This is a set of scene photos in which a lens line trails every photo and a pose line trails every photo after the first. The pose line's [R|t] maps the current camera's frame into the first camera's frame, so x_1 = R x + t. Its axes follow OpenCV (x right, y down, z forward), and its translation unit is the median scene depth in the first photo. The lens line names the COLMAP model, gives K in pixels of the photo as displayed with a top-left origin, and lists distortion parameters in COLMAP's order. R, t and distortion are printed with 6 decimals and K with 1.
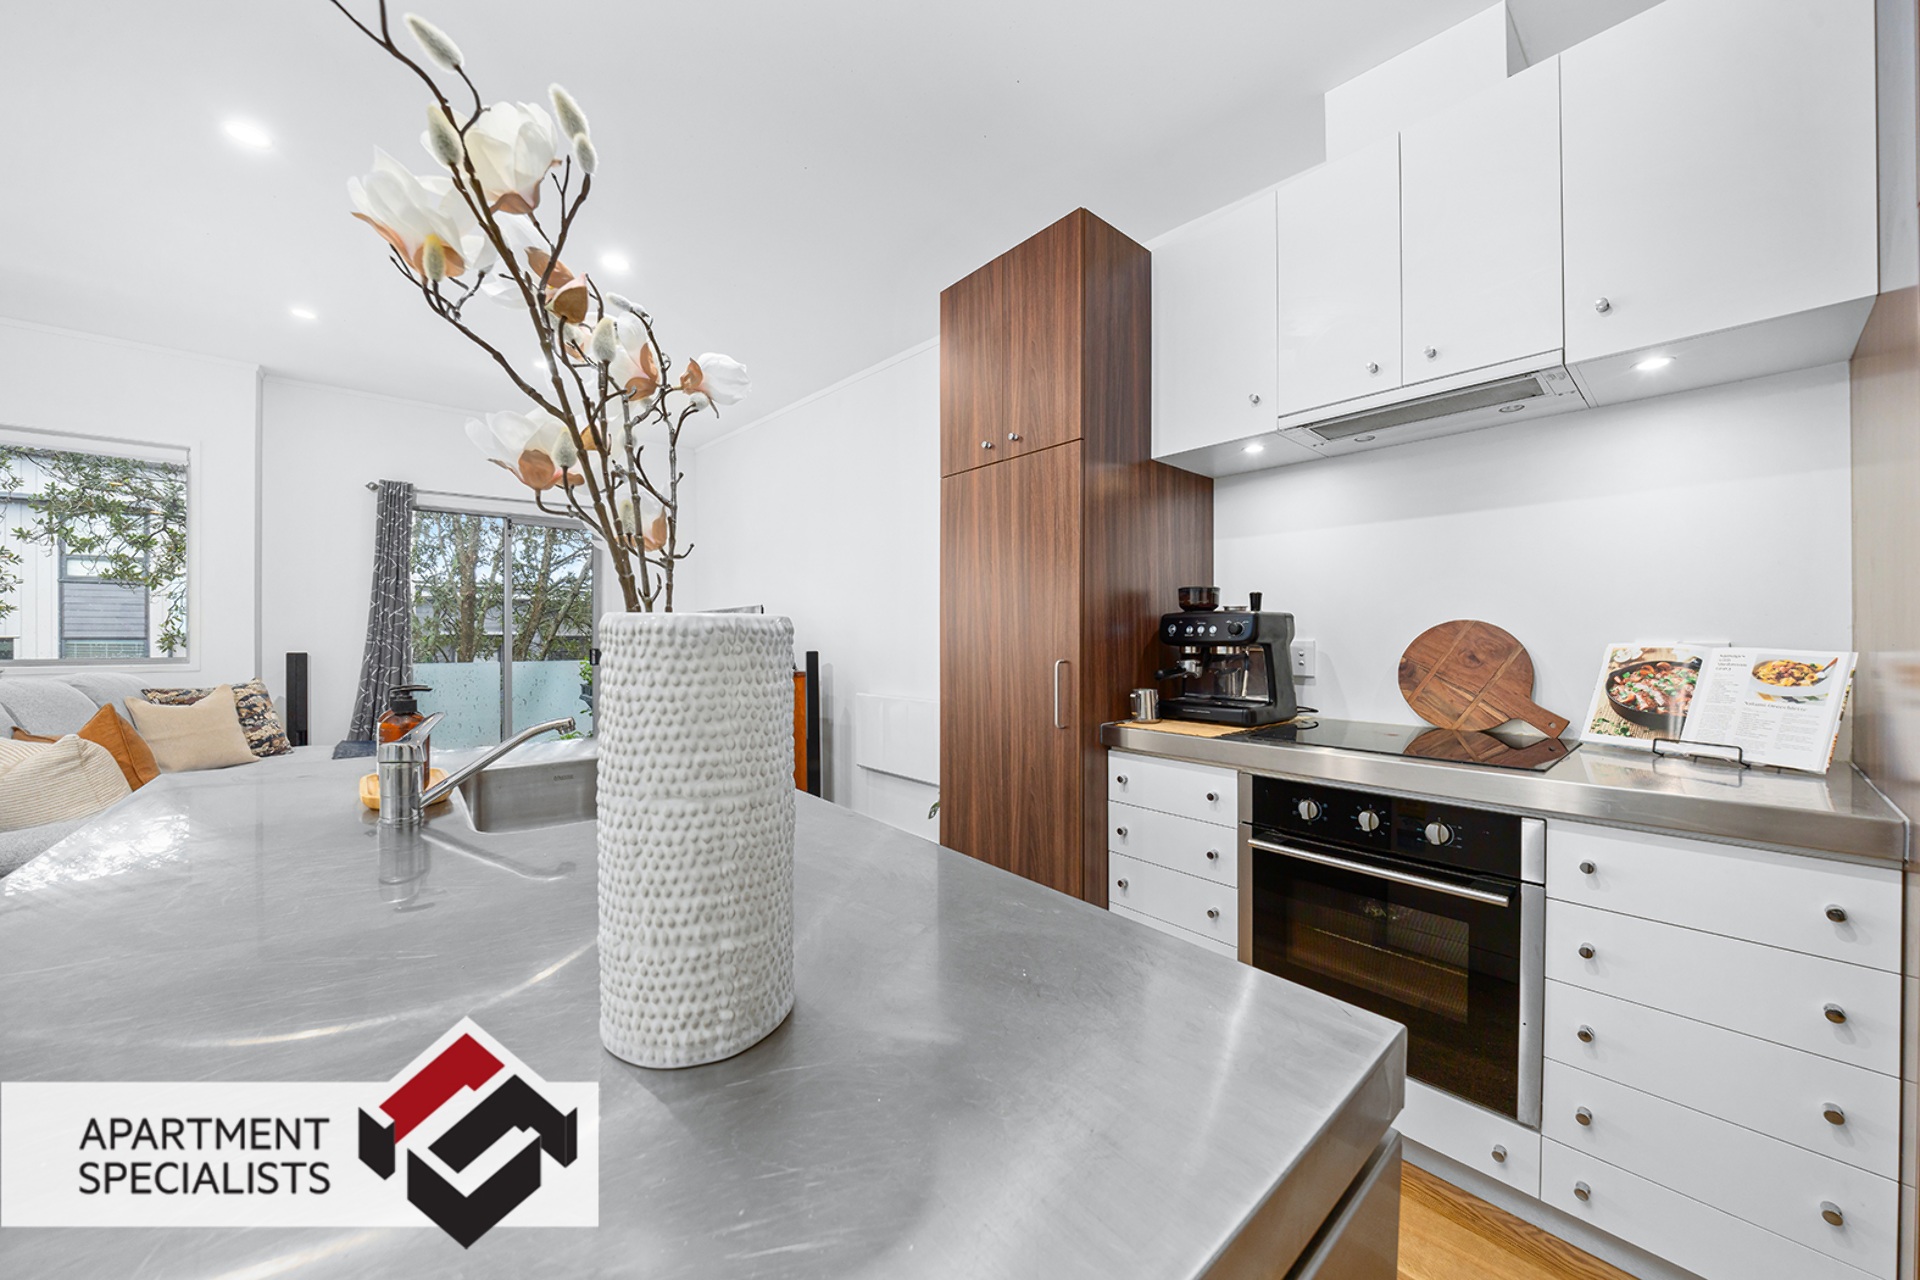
lens RADIAL K [[675.4, 0, 960.0], [0, 675.4, 640.0], [0, 0, 1]] dist [-0.014397, -0.000202]
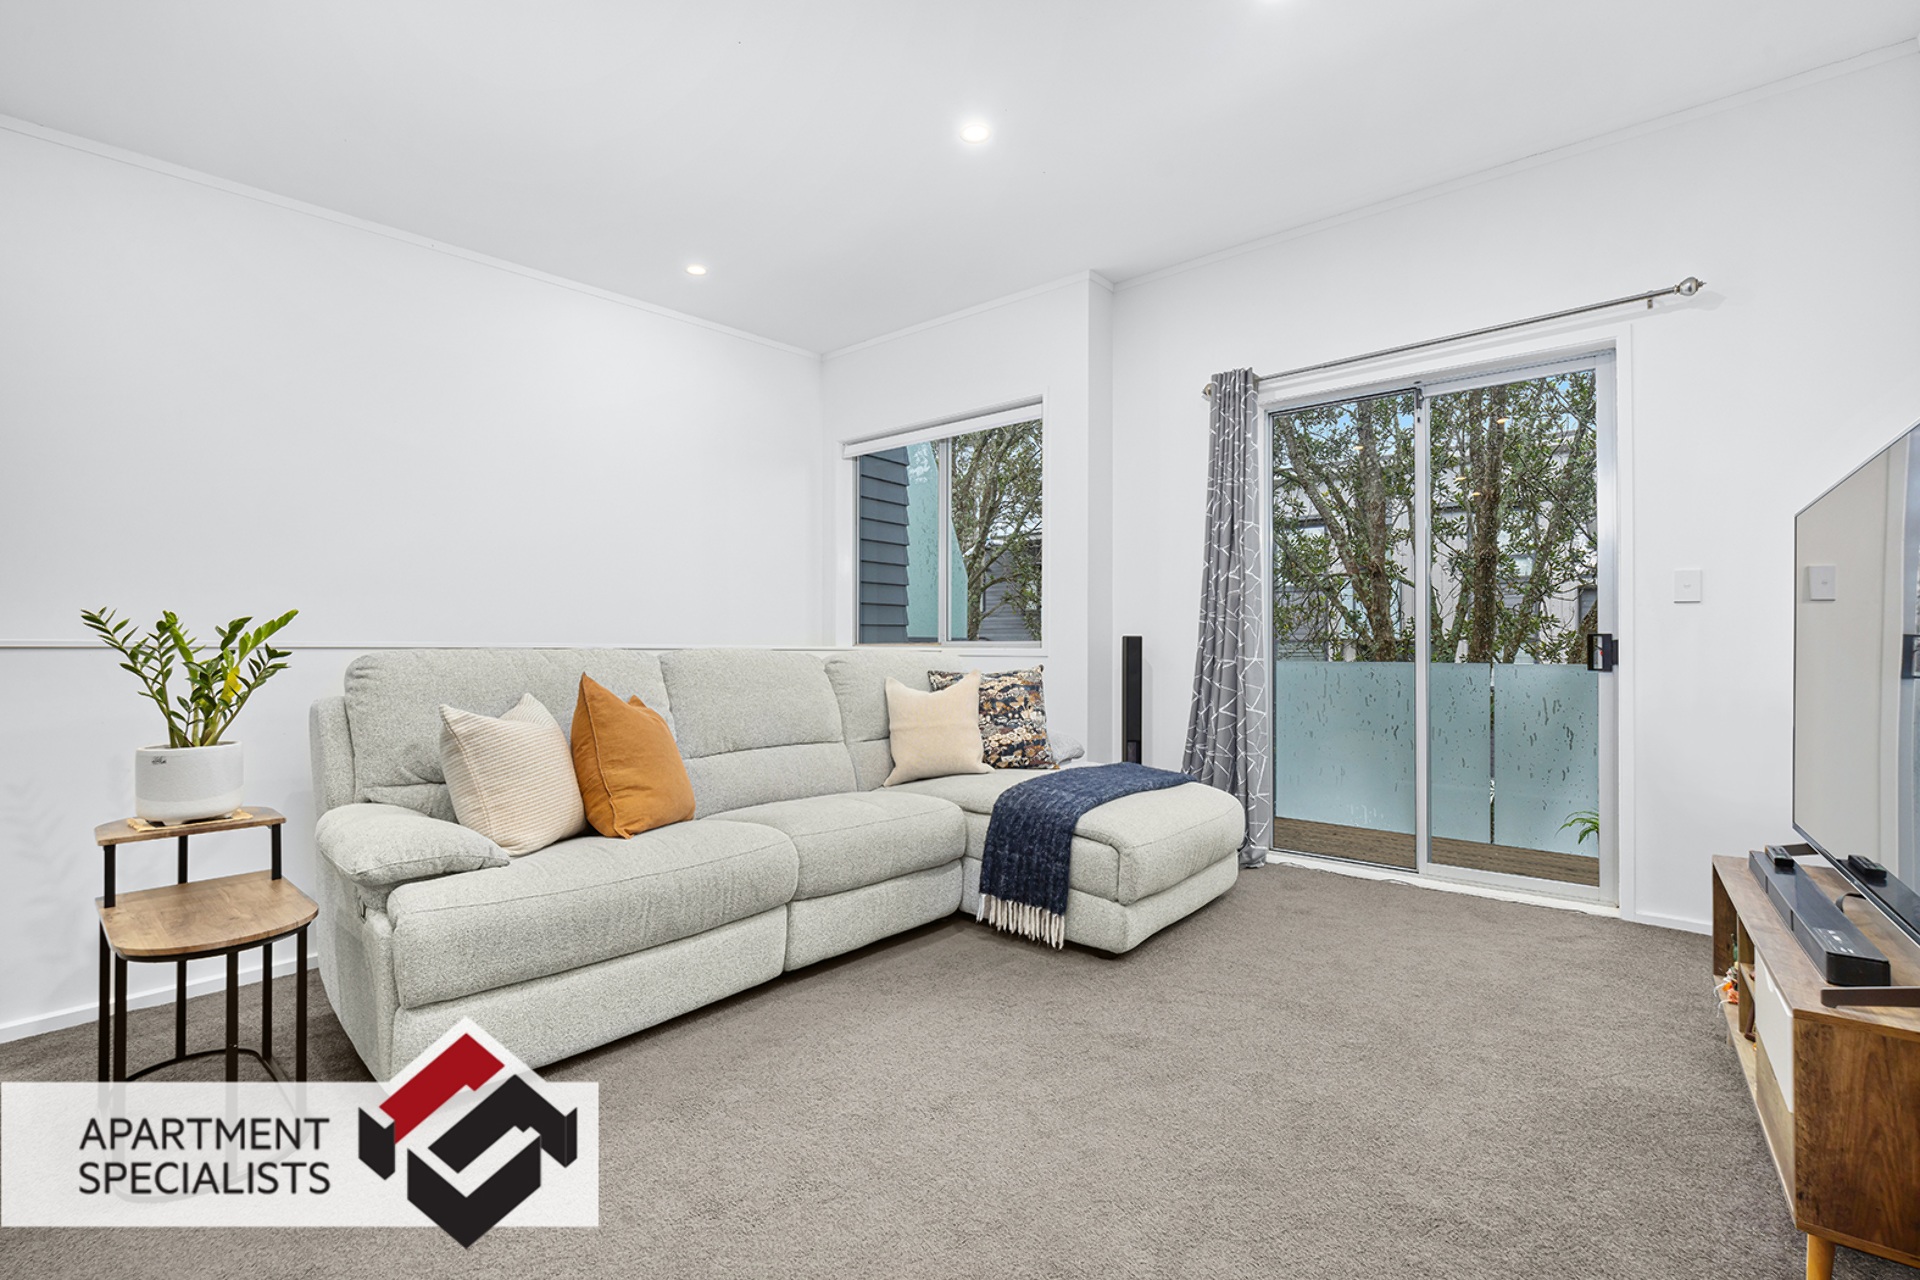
lens RADIAL K [[813.2, 0, 960.0], [0, 813.2, 640.0], [0, 0, 1]] dist [-0.000977, -0.000022]
pose [[0.175954, -0.005010, -0.984386, -0.292534], [-0.010701, 0.999918, -0.007002, 0.071971], [0.984340, 0.011766, 0.175886, 1.483297]]
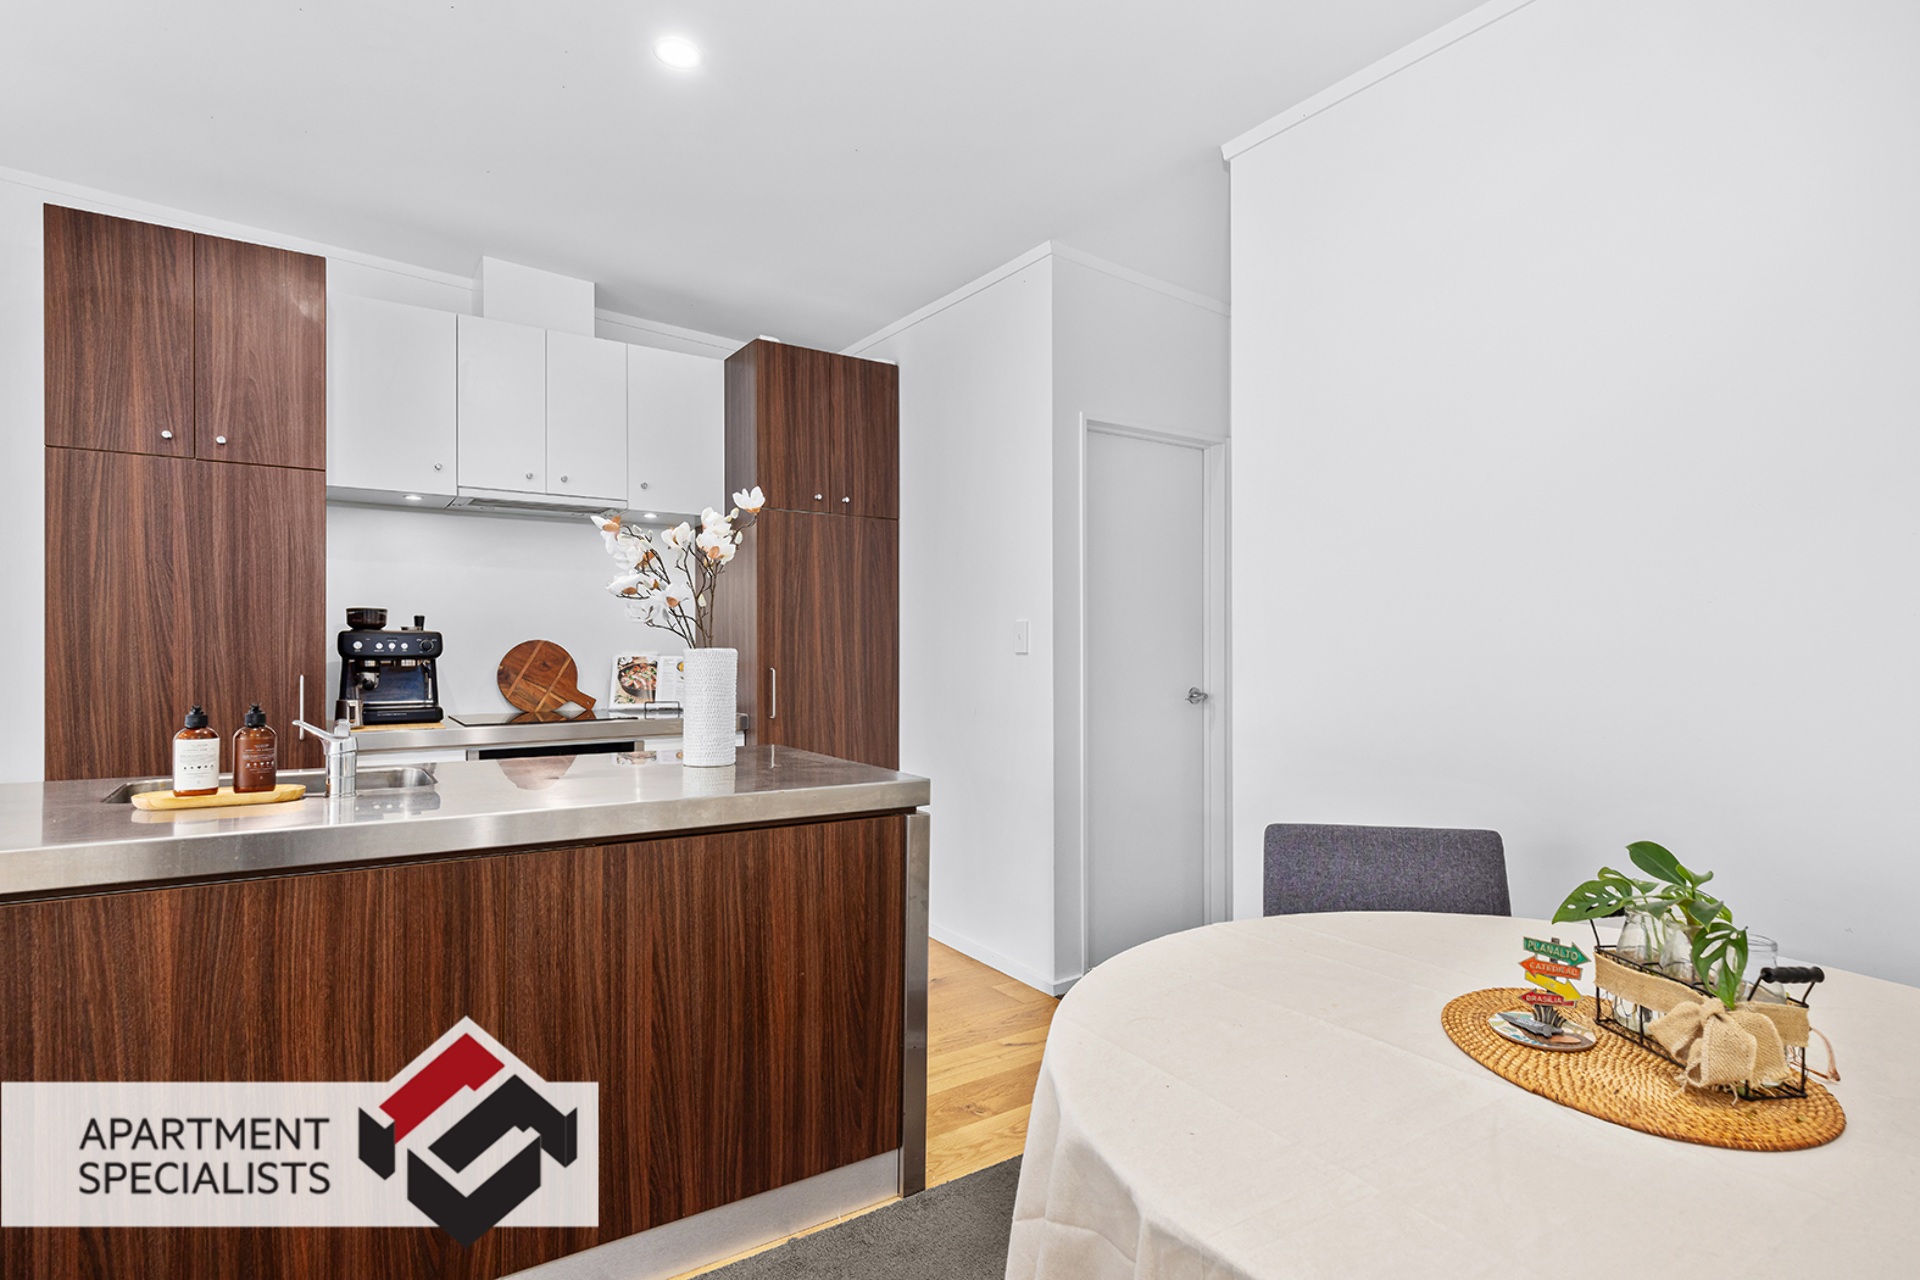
lens RADIAL K [[1009.0, 0, 995.2], [0, 1009.0, 650.2], [0, 0, 1]] dist [0.001826, 0.000079]
pose [[0.087708, -0.002701, 0.996143, -1.328683], [0.006910, 0.999974, 0.002102, -0.004384], [-0.996122, 0.006699, 0.087724, -0.216593]]
